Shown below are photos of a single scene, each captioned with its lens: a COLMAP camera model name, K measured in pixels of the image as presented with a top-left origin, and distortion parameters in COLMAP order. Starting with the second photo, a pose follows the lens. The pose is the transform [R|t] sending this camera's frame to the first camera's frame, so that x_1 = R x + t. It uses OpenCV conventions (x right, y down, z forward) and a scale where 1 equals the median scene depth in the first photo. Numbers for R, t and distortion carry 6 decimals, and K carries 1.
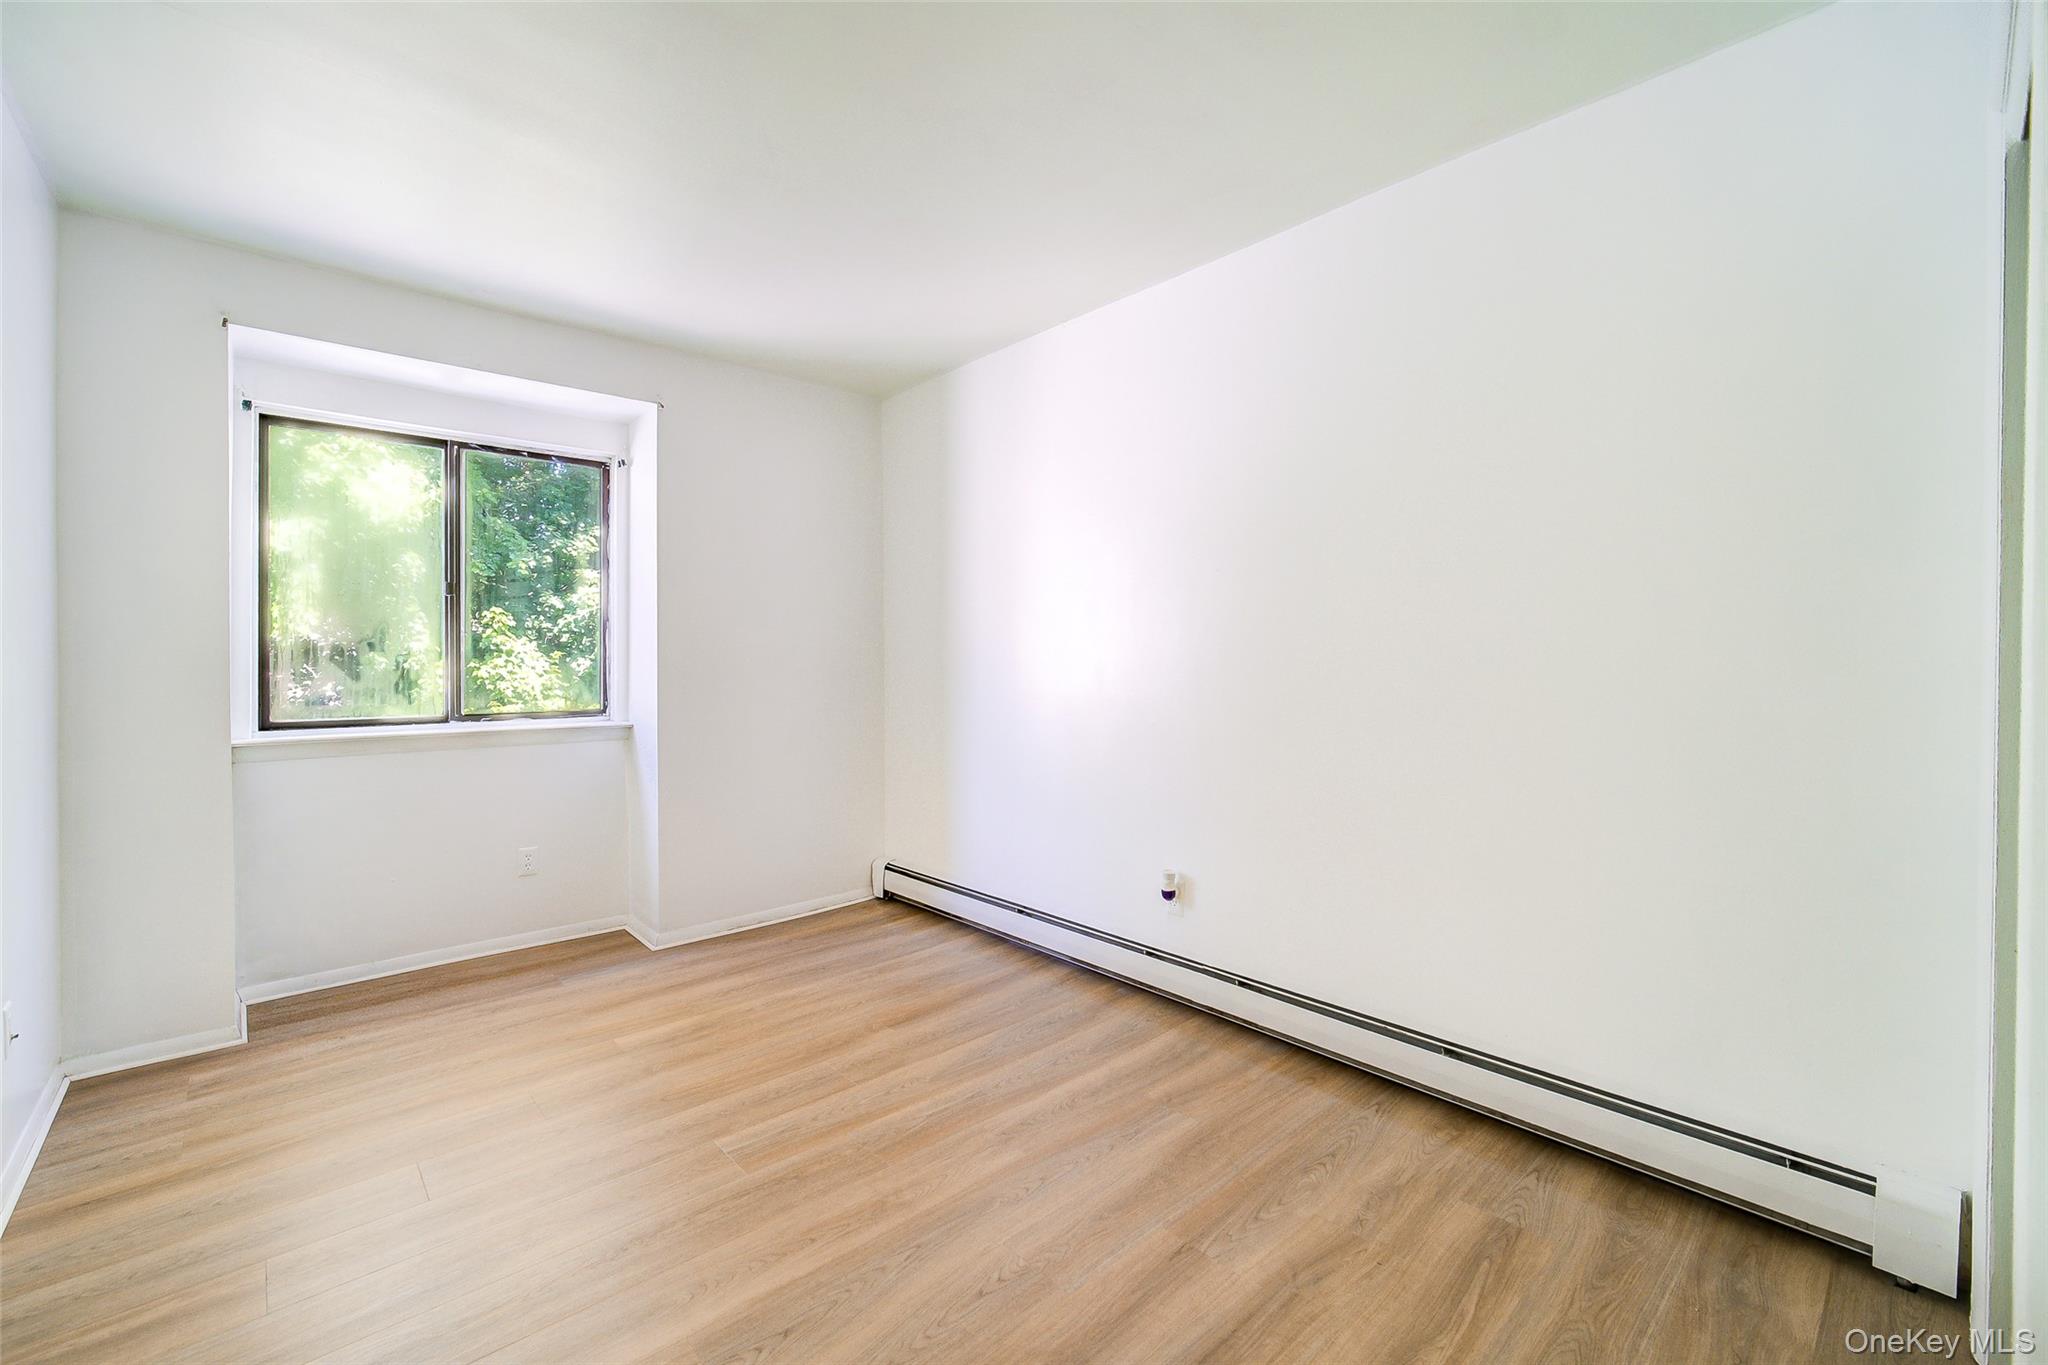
lens RADIAL K [[825.3, 0, 1016.7], [0, 825.3, 671.9], [0, 0, 1]] dist [-0.000490, -0.000265]
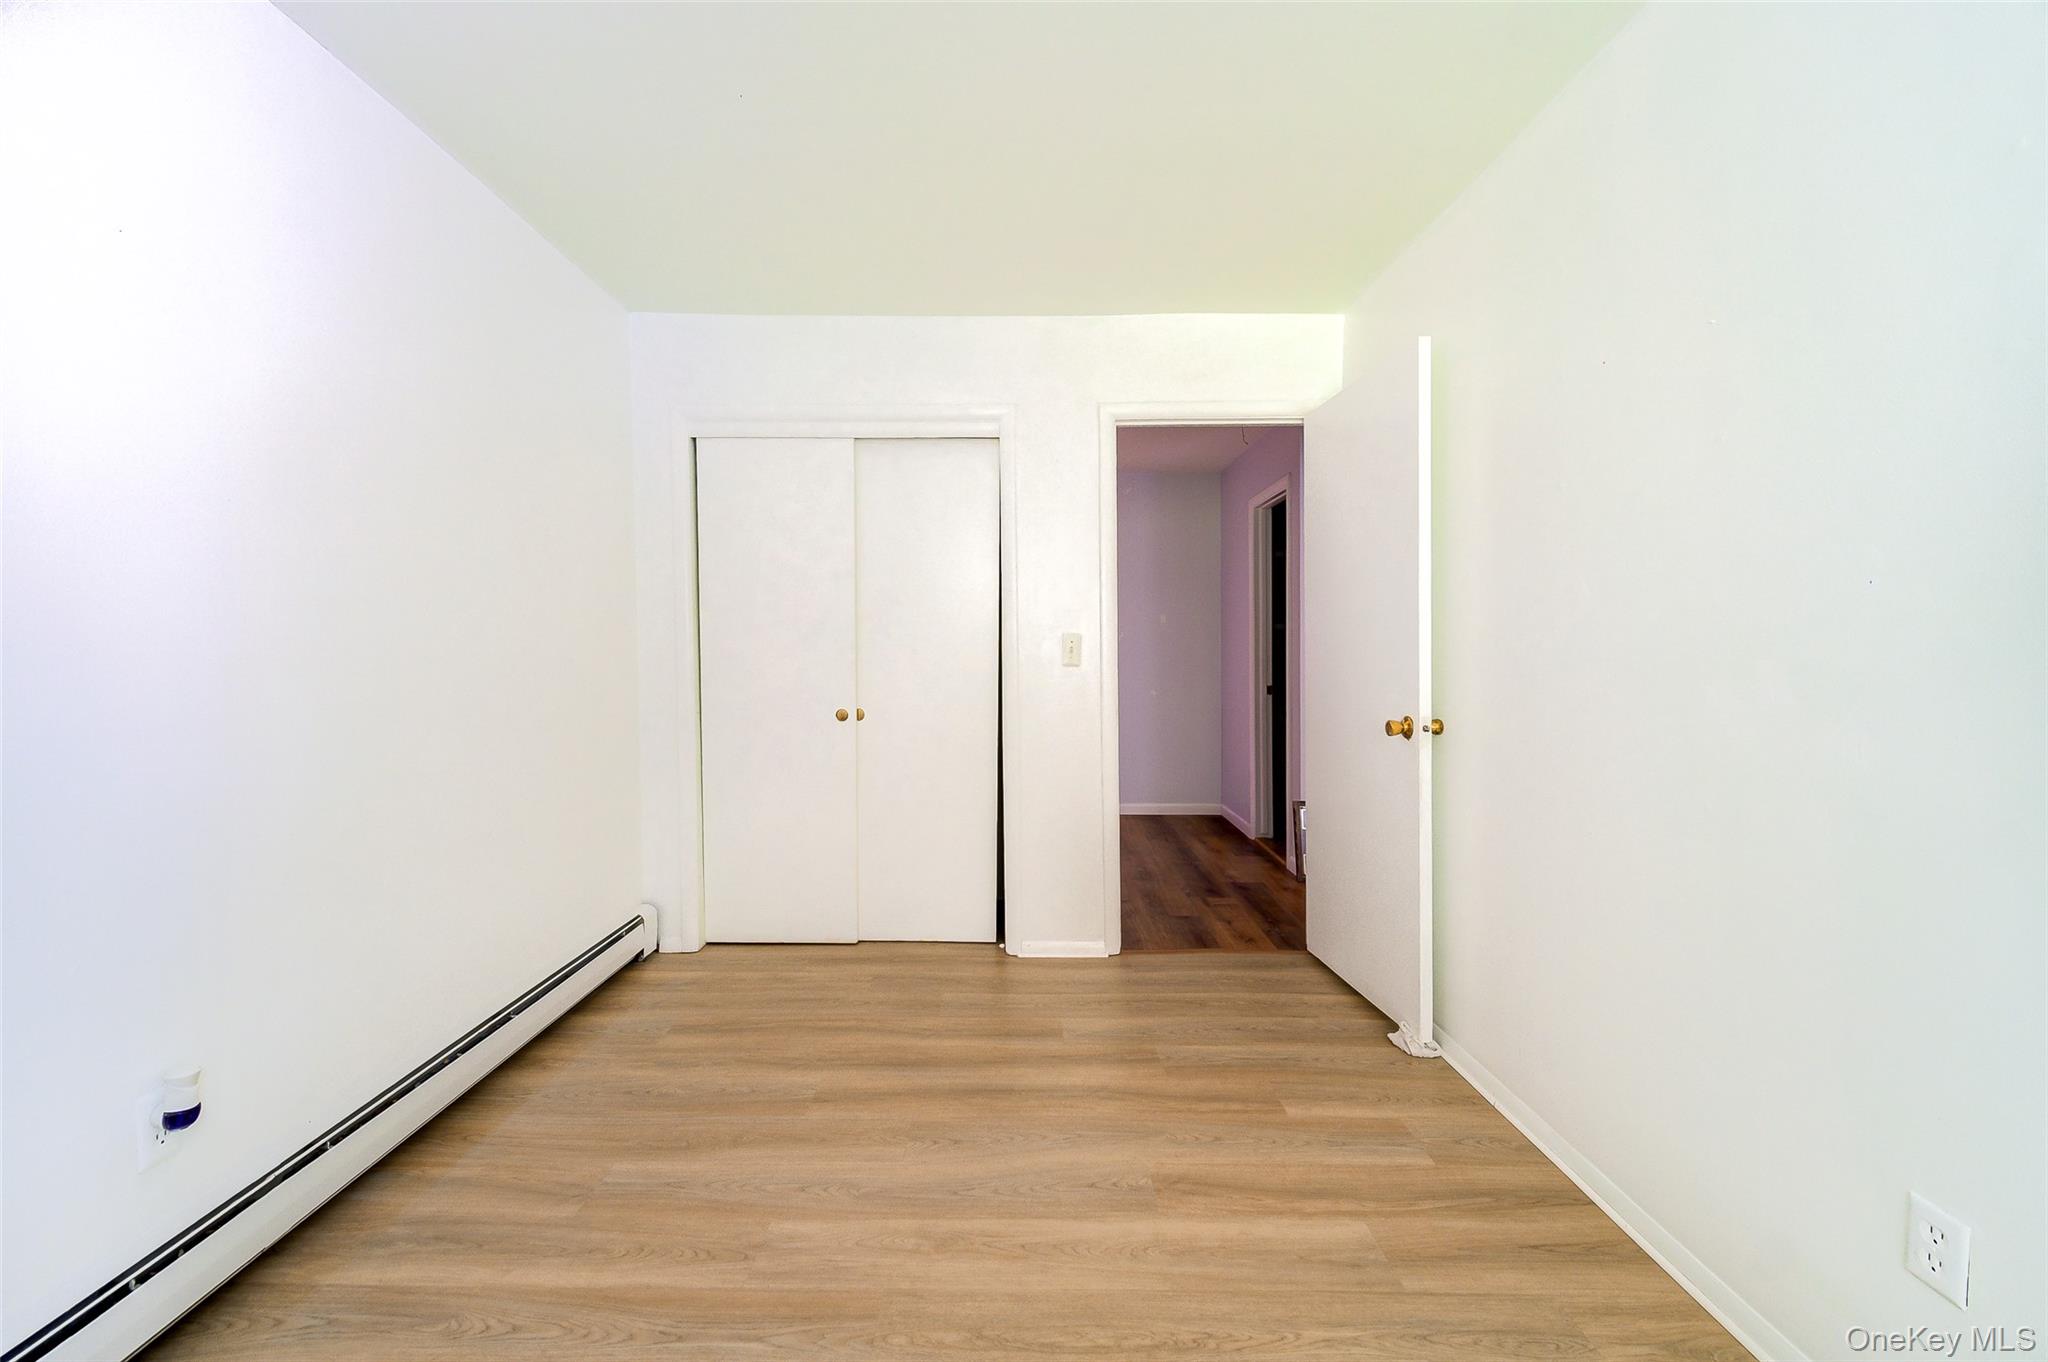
lens RADIAL K [[825.3, 0, 1016.7], [0, 825.3, 670.4], [0, 0, 1]] dist [-0.000490, -0.000265]
pose [[-0.736834, -0.007655, 0.676030, -0.816632], [0.017522, 0.999384, 0.030415, -0.016165], [-0.675846, 0.034256, -0.736246, 1.552611]]
